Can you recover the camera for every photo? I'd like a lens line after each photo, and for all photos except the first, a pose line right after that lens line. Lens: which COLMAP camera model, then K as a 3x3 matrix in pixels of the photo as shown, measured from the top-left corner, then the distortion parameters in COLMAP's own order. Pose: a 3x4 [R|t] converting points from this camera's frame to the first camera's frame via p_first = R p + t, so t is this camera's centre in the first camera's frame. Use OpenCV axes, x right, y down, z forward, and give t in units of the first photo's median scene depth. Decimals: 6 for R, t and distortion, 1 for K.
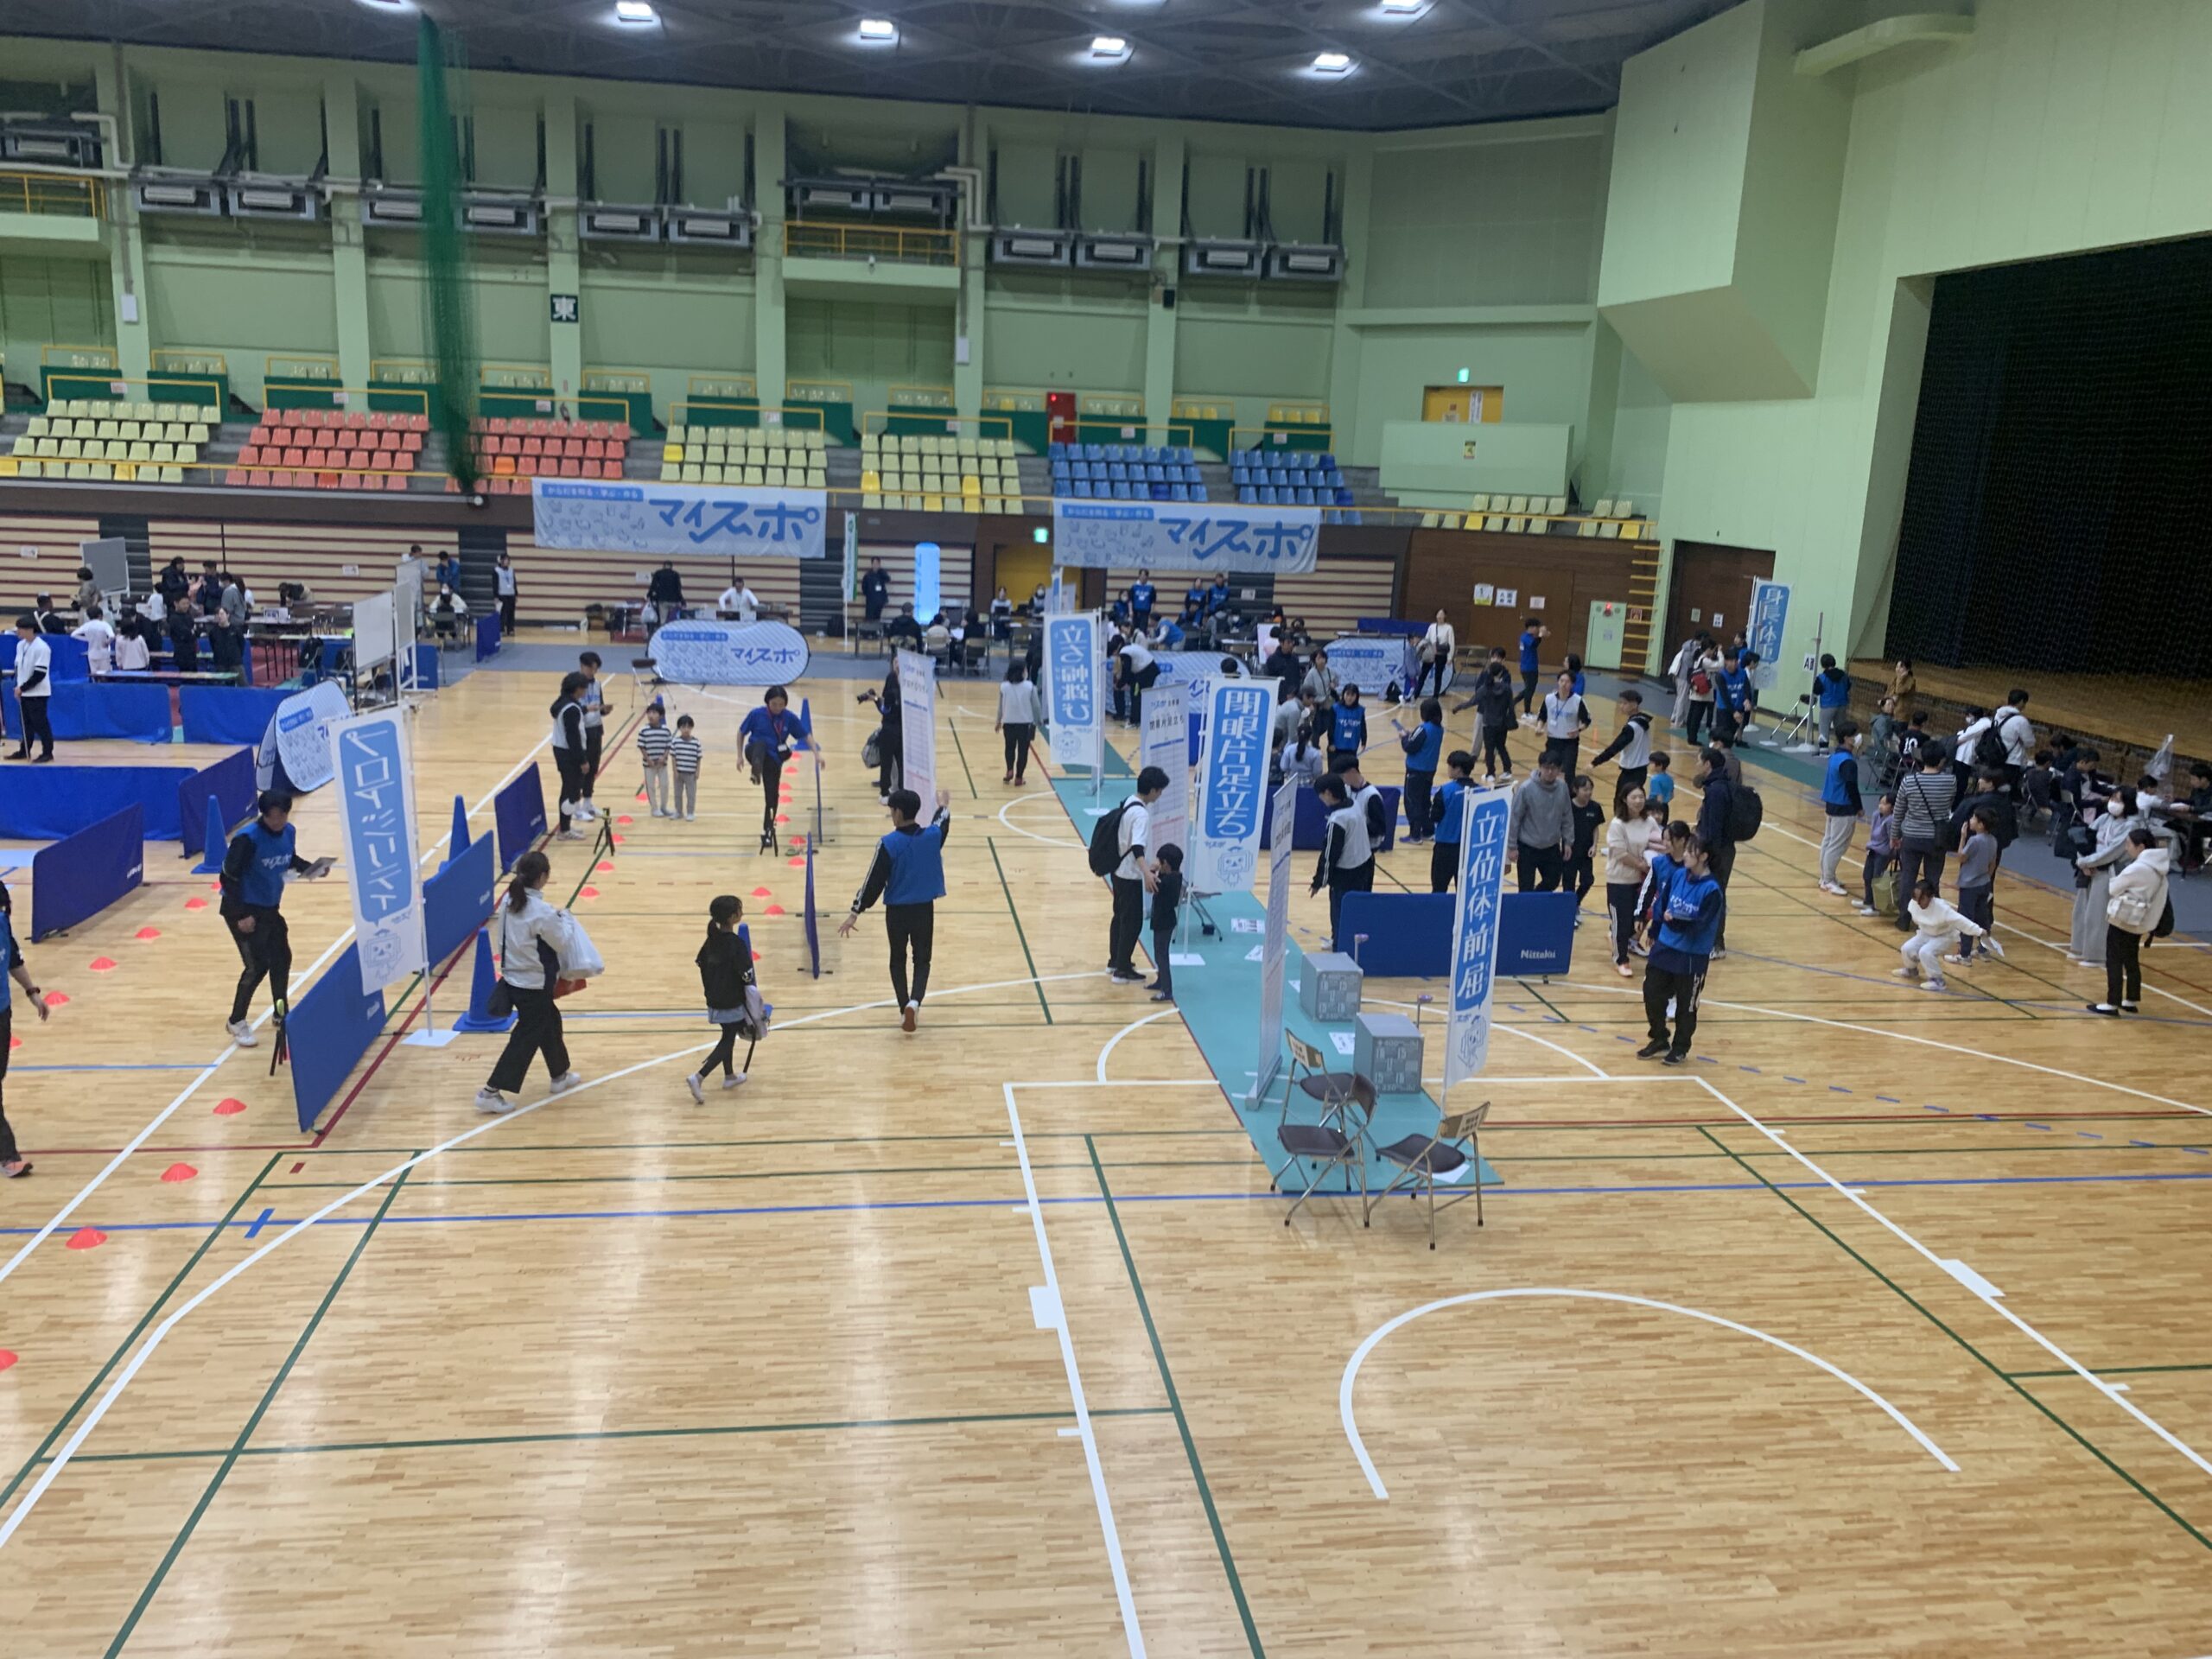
lens RADIAL K [[1690.5, 0, 1112.7], [0, 1690.5, 814.2], [0, 0, 1]] dist [0.017308, -0.016470]
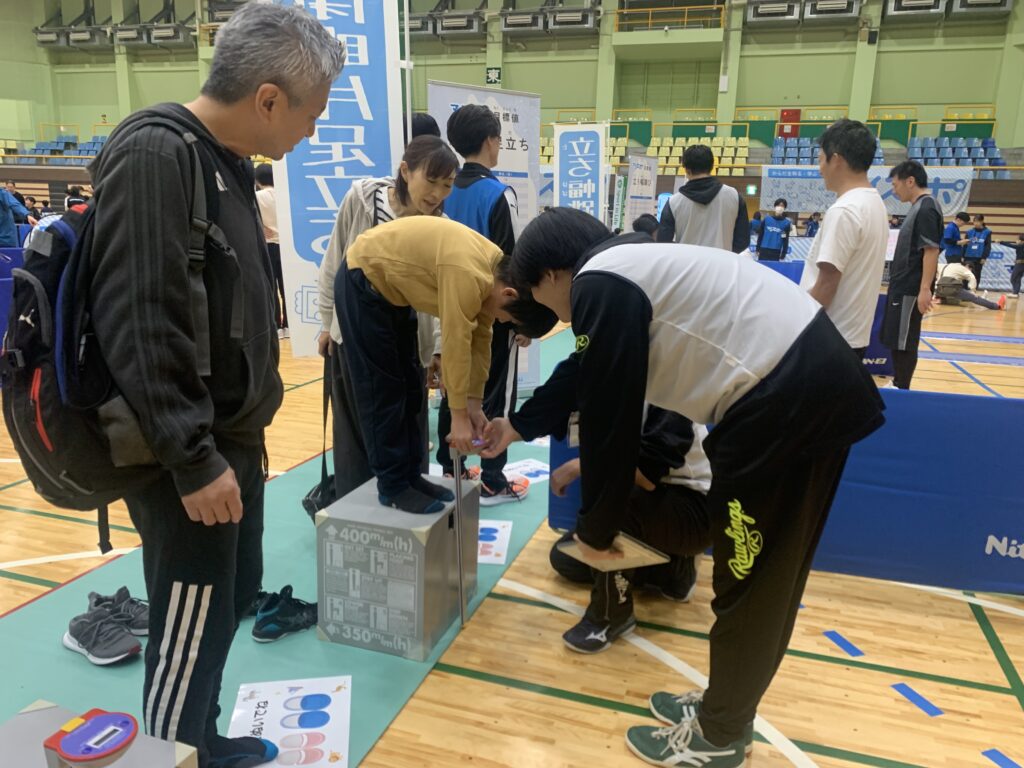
lens RADIAL K [[782.6, 0, 505.5], [0, 782.6, 380.9], [0, 0, 1]] dist [0.017308, -0.016470]
pose [[0.899834, 0.079738, -0.428883, 0.065333], [-0.084635, 0.996382, 0.007674, 0.012829], [0.427944, 0.029393, 0.903327, 0.269073]]
